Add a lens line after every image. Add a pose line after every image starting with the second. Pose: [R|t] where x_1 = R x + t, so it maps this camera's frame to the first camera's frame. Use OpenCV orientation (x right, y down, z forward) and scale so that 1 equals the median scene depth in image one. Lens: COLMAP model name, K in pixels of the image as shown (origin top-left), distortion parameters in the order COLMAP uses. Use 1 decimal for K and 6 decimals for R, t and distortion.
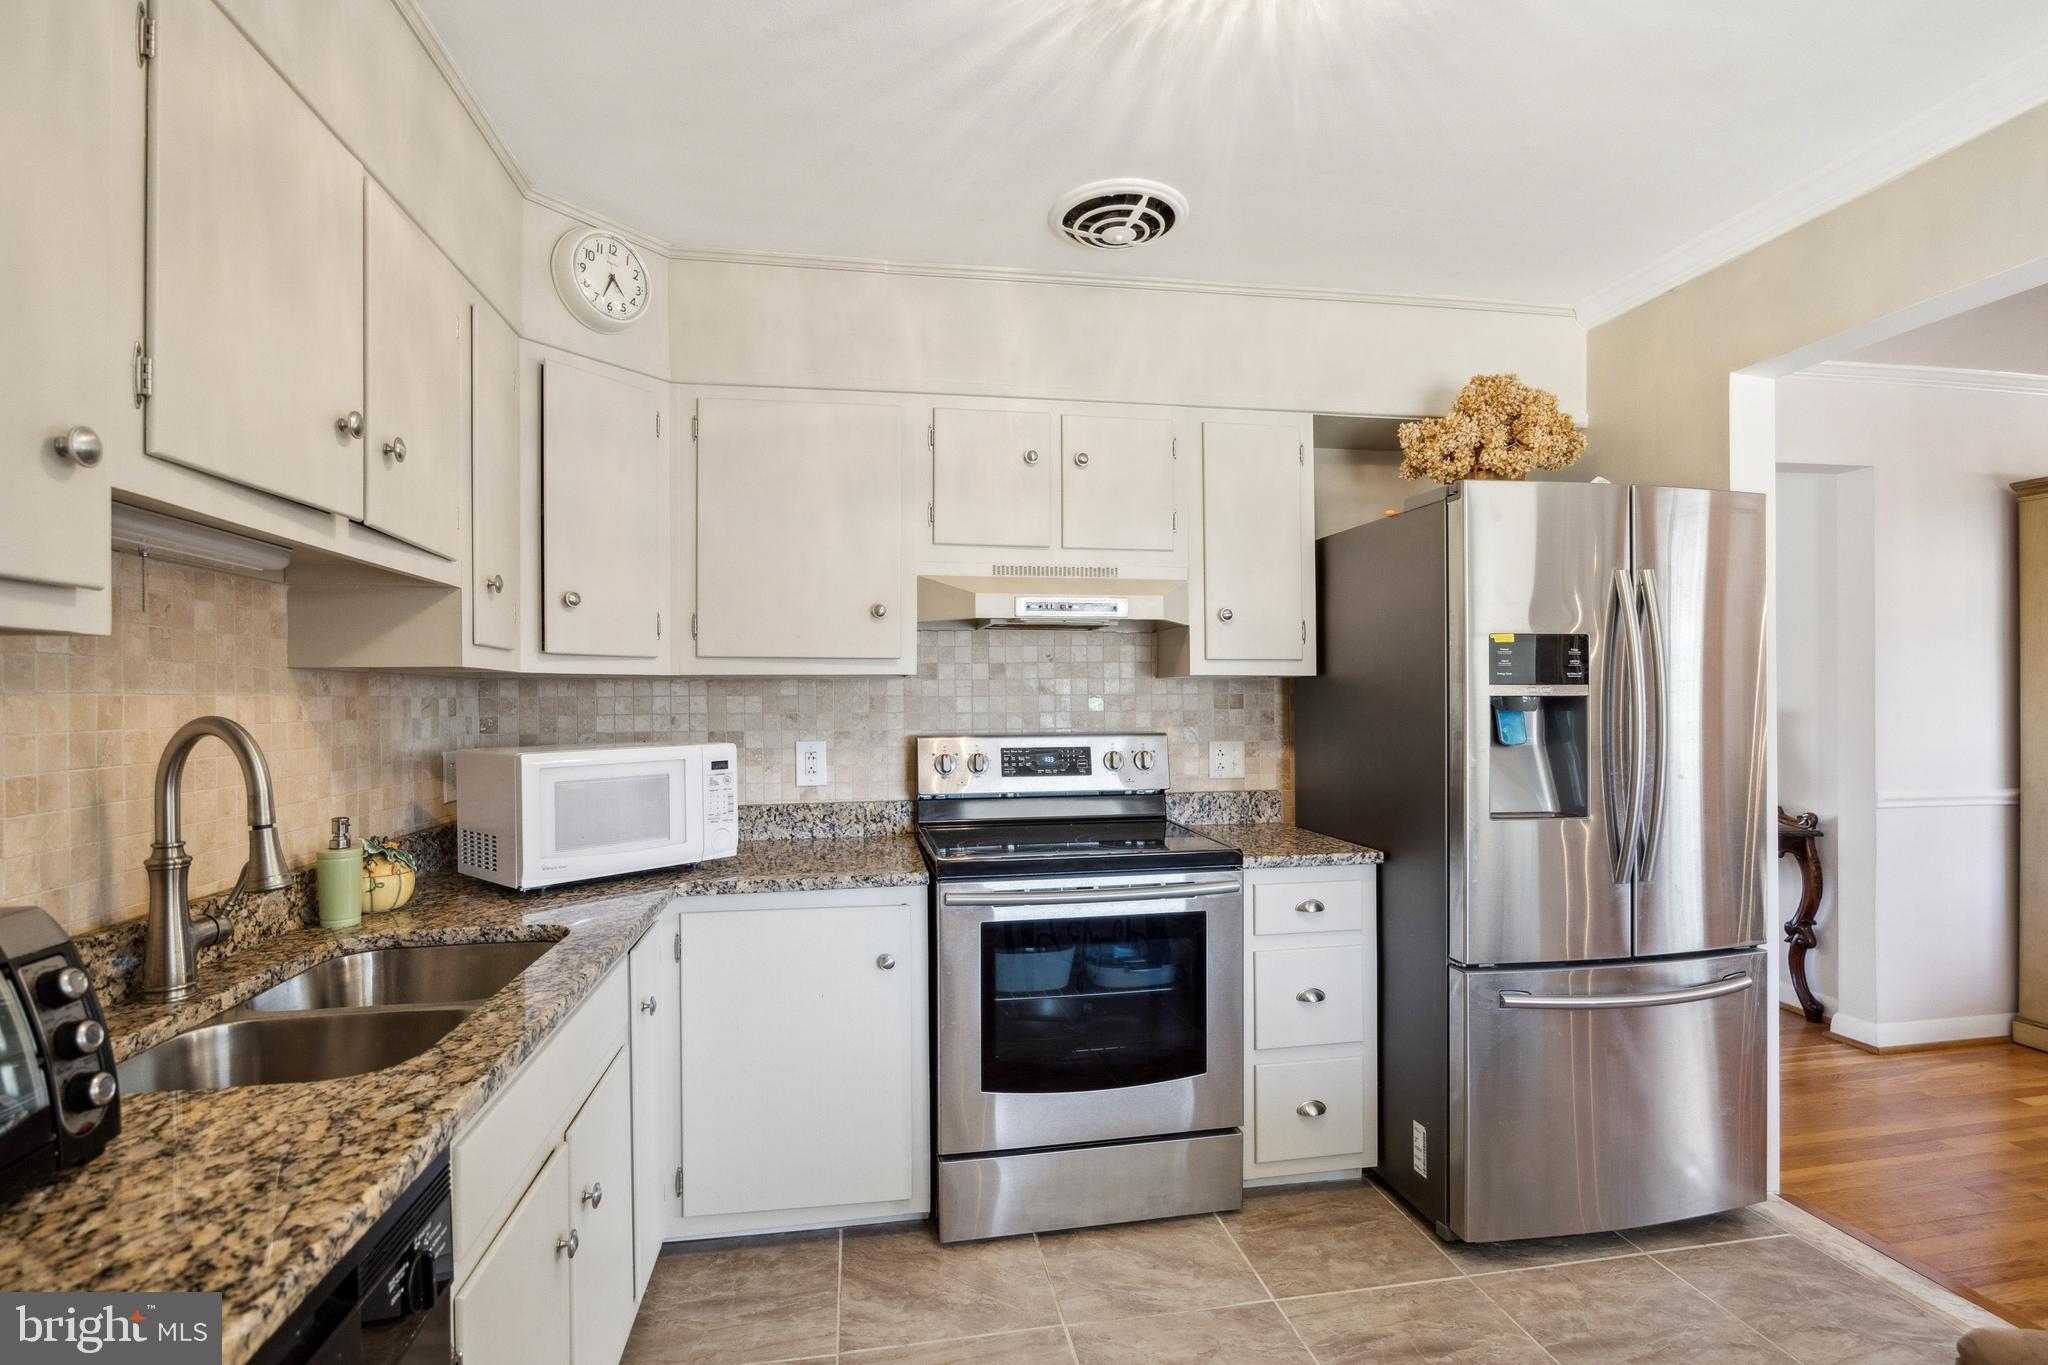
lens RADIAL K [[975.2, 0, 1018.2], [0, 975.2, 696.0], [0, 0, 1]] dist [-0.013882, 0.000983]
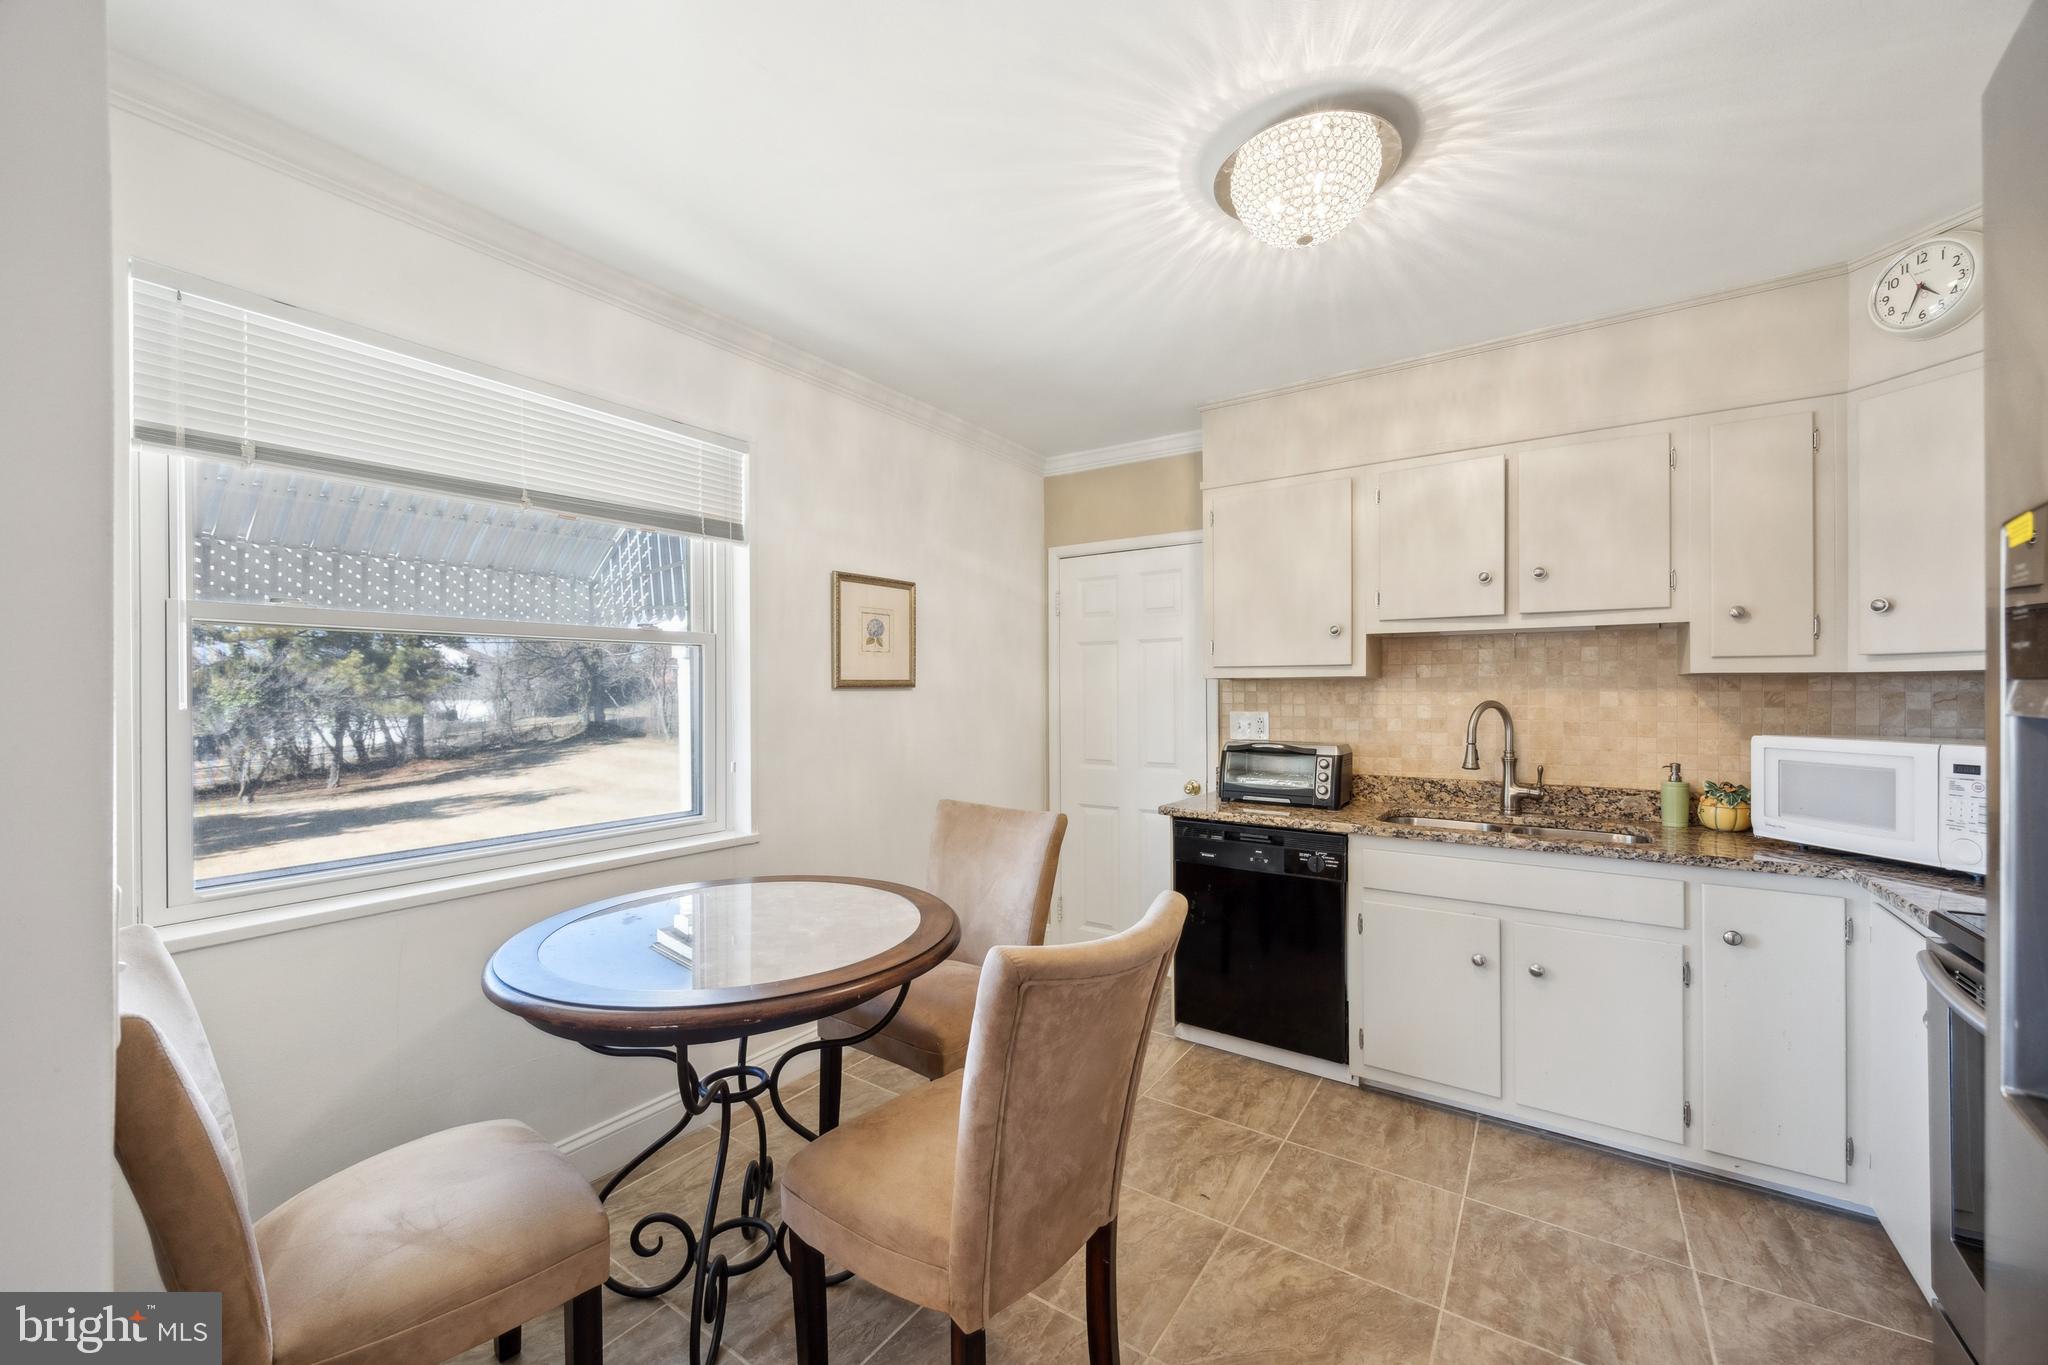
lens RADIAL K [[790.7, 0, 1021.5], [0, 790.7, 681.5], [0, 0, 1]] dist [-0.003707, -0.000611]
pose [[-0.695714, 0.000888, -0.718318, 0.824823], [0.007848, 0.999949, -0.006365, -0.013491], [0.718276, -0.010066, -0.695686, 0.861717]]
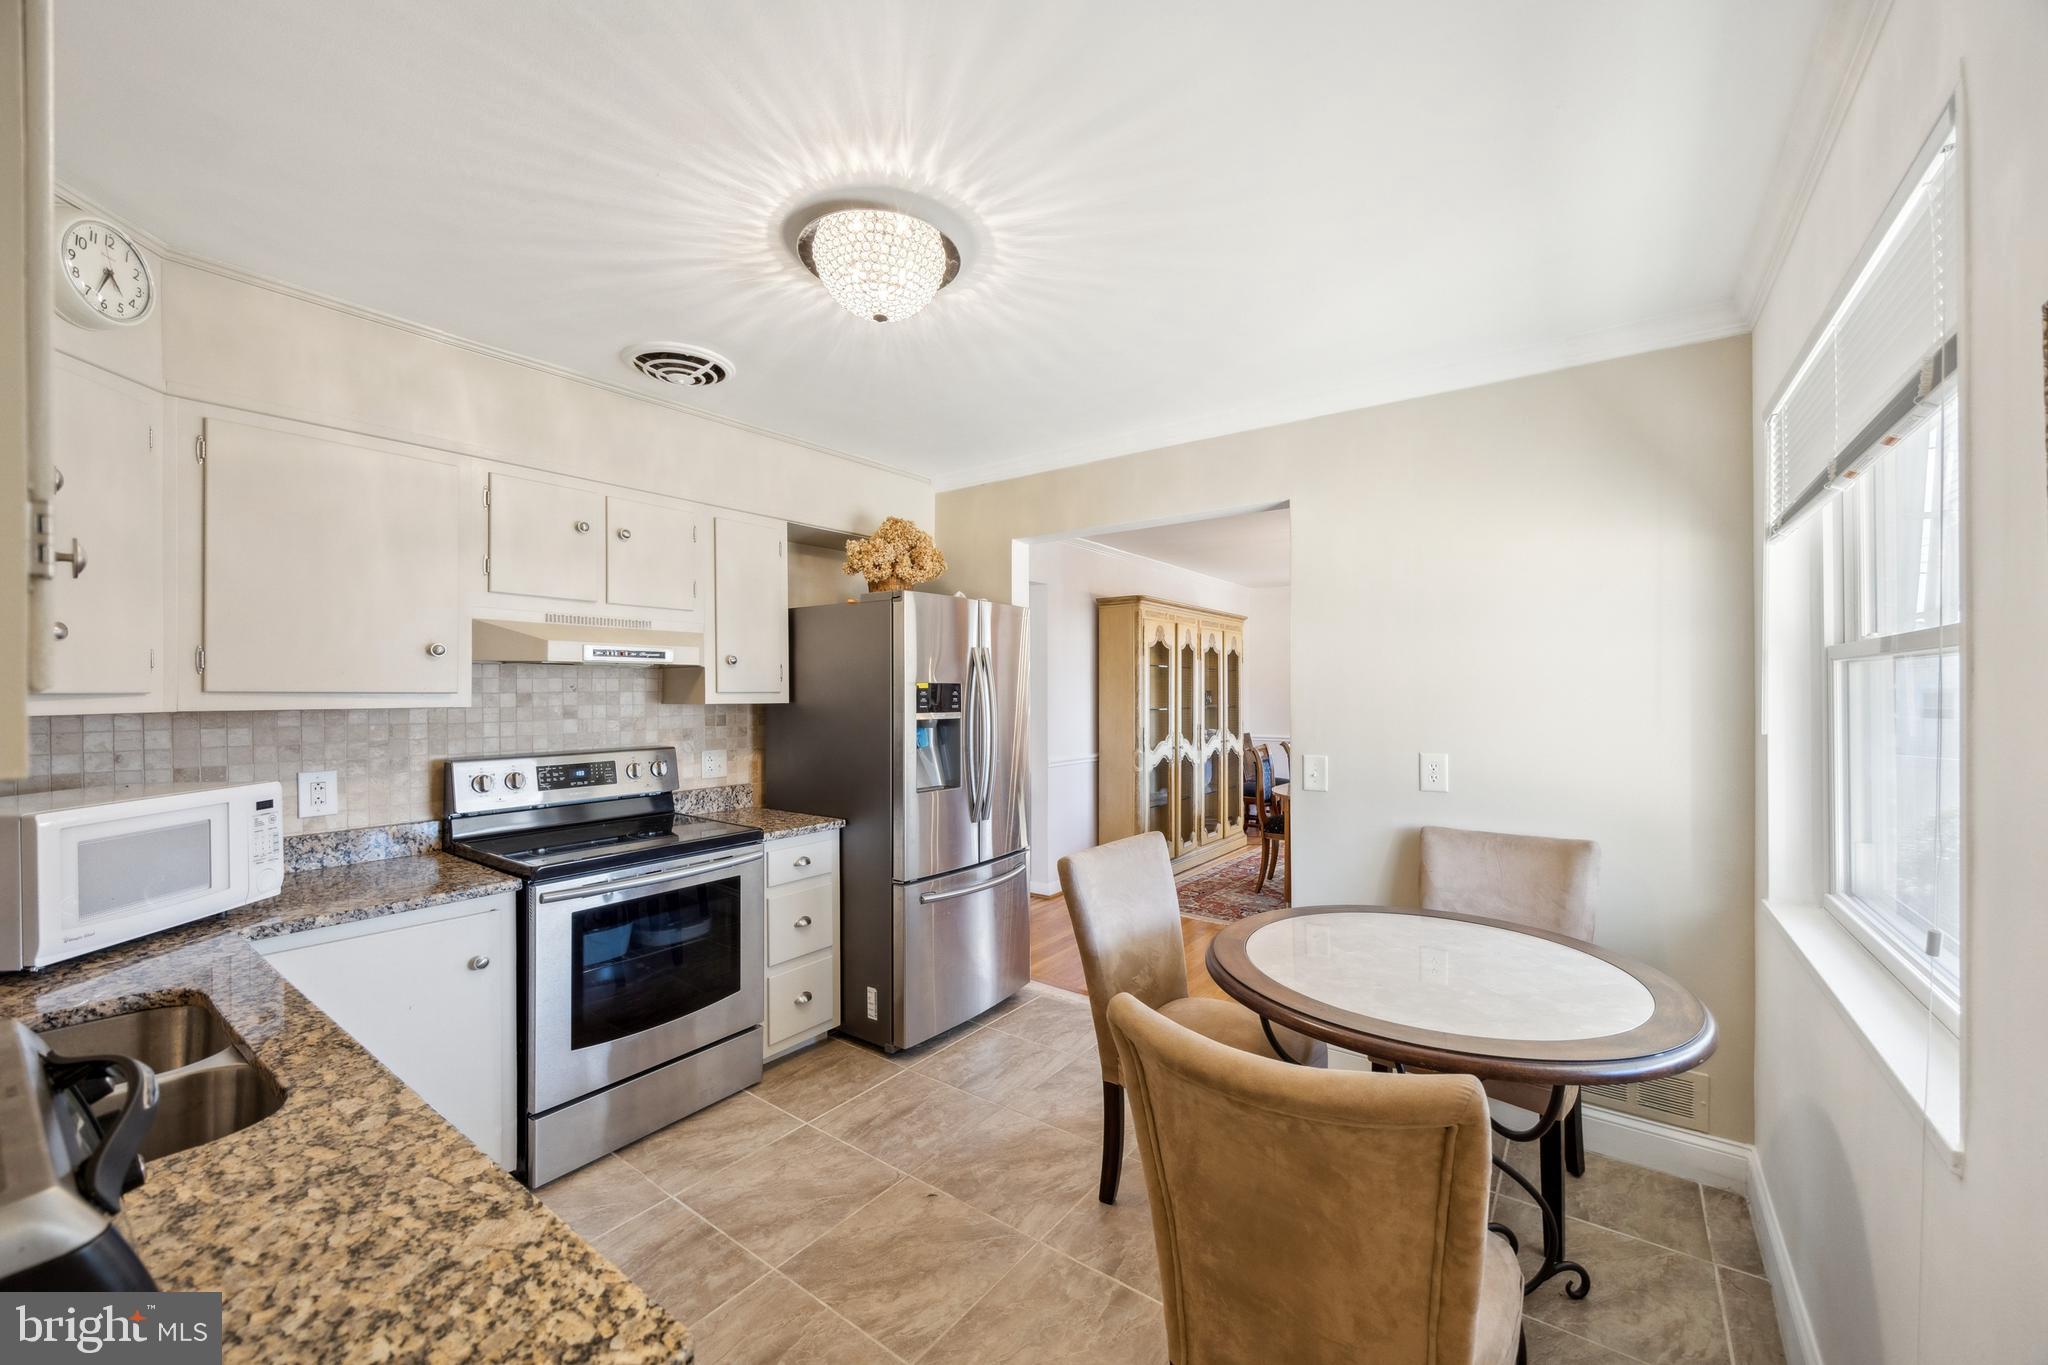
lens RADIAL K [[790.7, 0, 1034.6], [0, 790.7, 691.4], [0, 0, 1]] dist [-0.003707, -0.000611]
pose [[0.714495, 0.003158, 0.699634, -0.302537], [-0.002854, 0.999995, -0.001599, -0.044107], [-0.699635, -0.000854, 0.714500, -0.113219]]
